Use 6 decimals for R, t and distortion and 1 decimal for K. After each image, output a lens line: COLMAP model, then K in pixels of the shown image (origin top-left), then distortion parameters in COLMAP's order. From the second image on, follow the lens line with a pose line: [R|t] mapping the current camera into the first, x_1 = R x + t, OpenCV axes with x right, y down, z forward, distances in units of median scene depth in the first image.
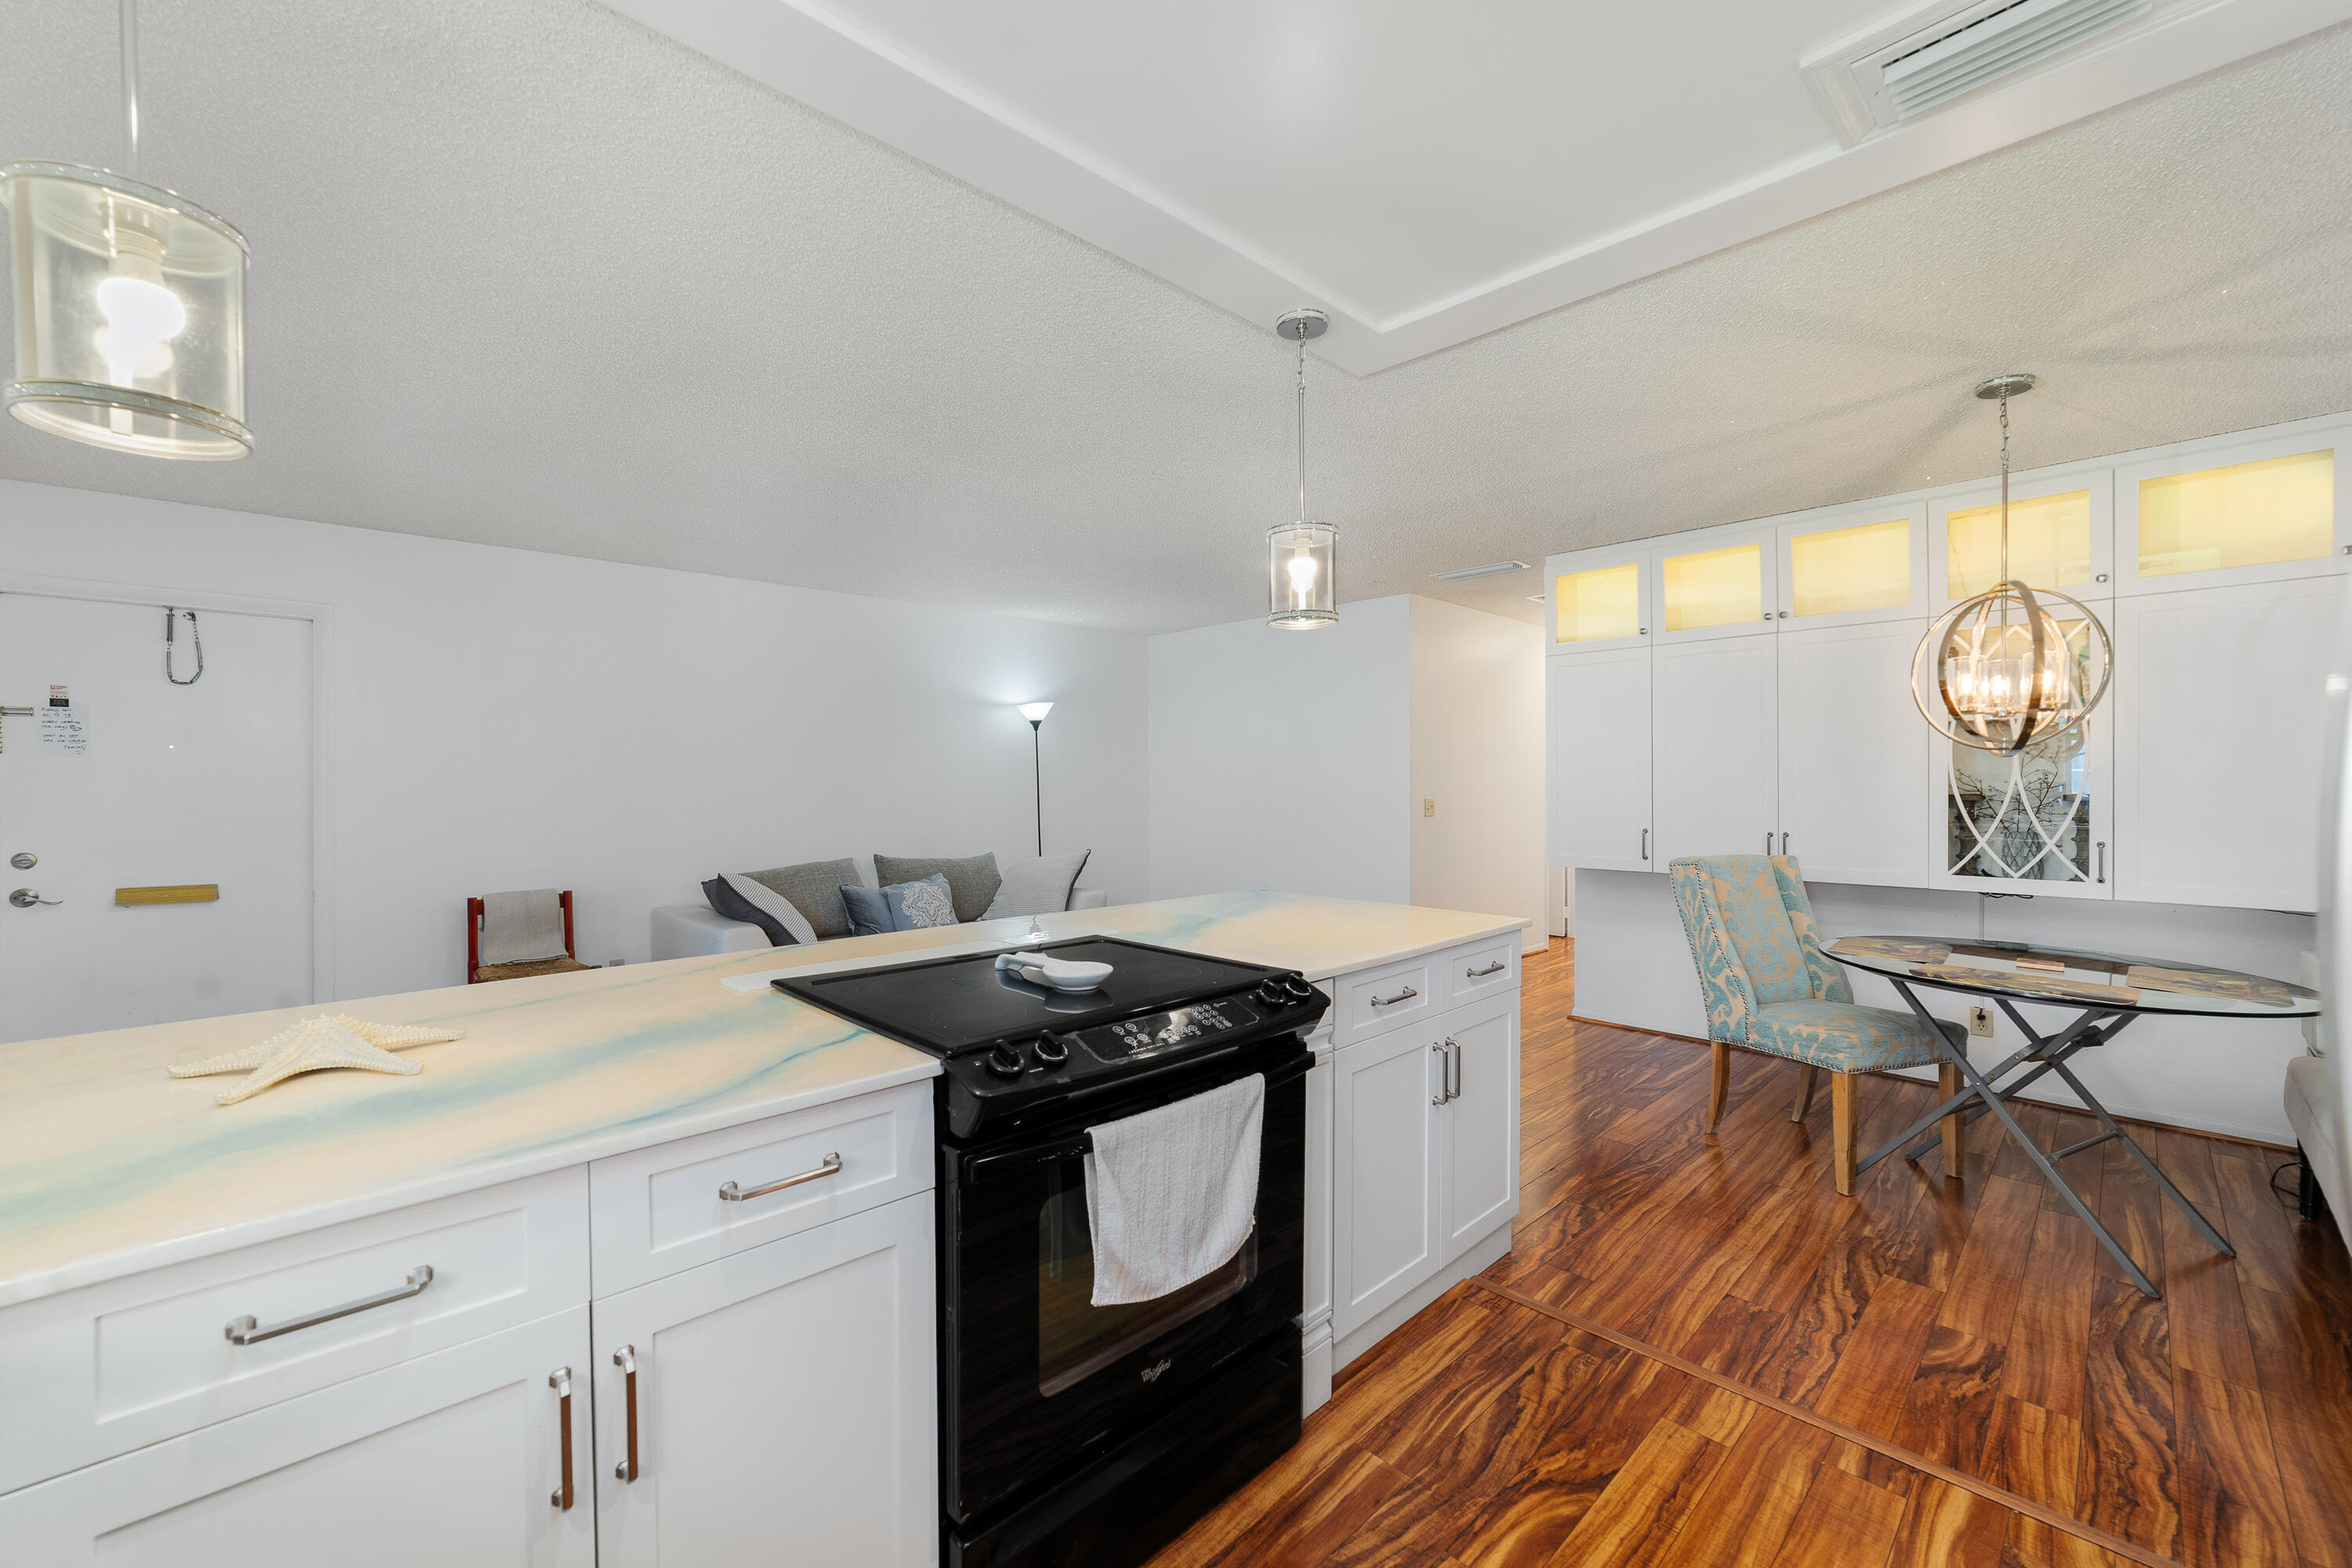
lens RADIAL K [[928.2, 0, 1165.2], [0, 928.2, 787.0], [0, 0, 1]] dist [-0.013915, 0.007166]
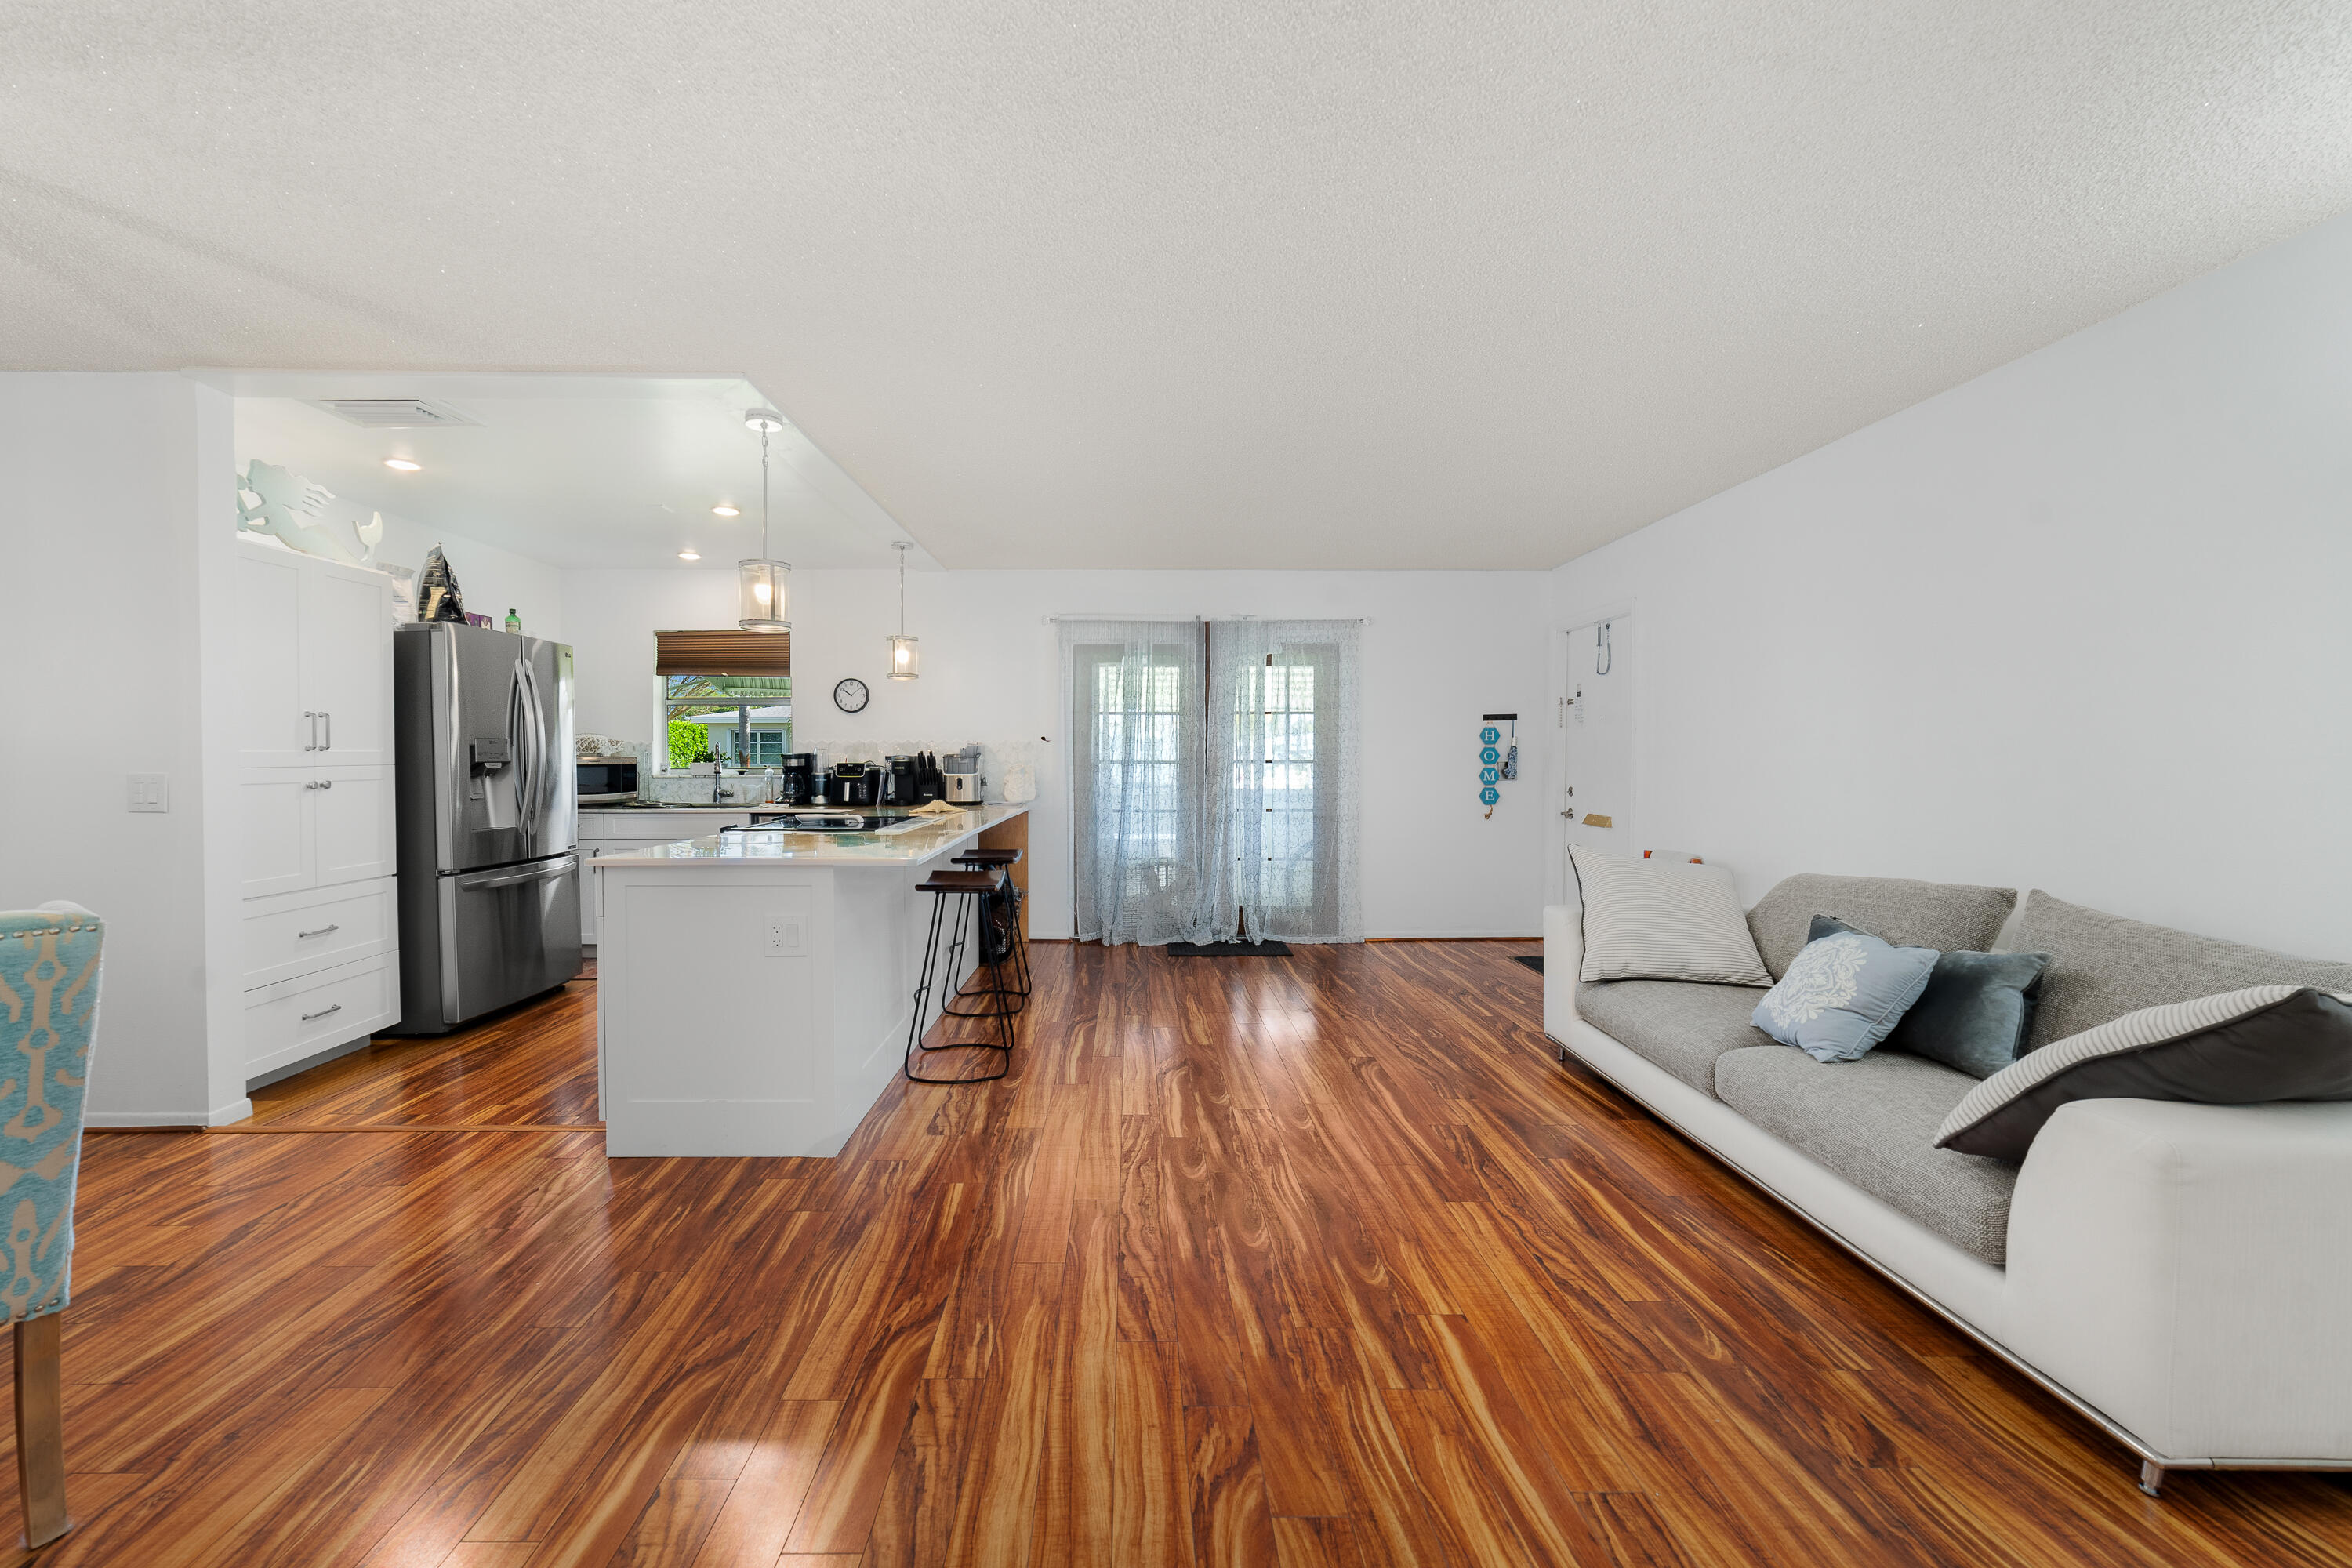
lens RADIAL K [[941.4, 0, 1132.8], [0, 941.4, 765.8], [0, 0, 1]] dist [-0.009644, 0.000153]
pose [[-0.692160, 0.010978, -0.721661, 0.564281], [-0.001083, 0.999867, 0.016248, 0.010064], [0.721743, 0.012028, -0.692056, 1.690671]]
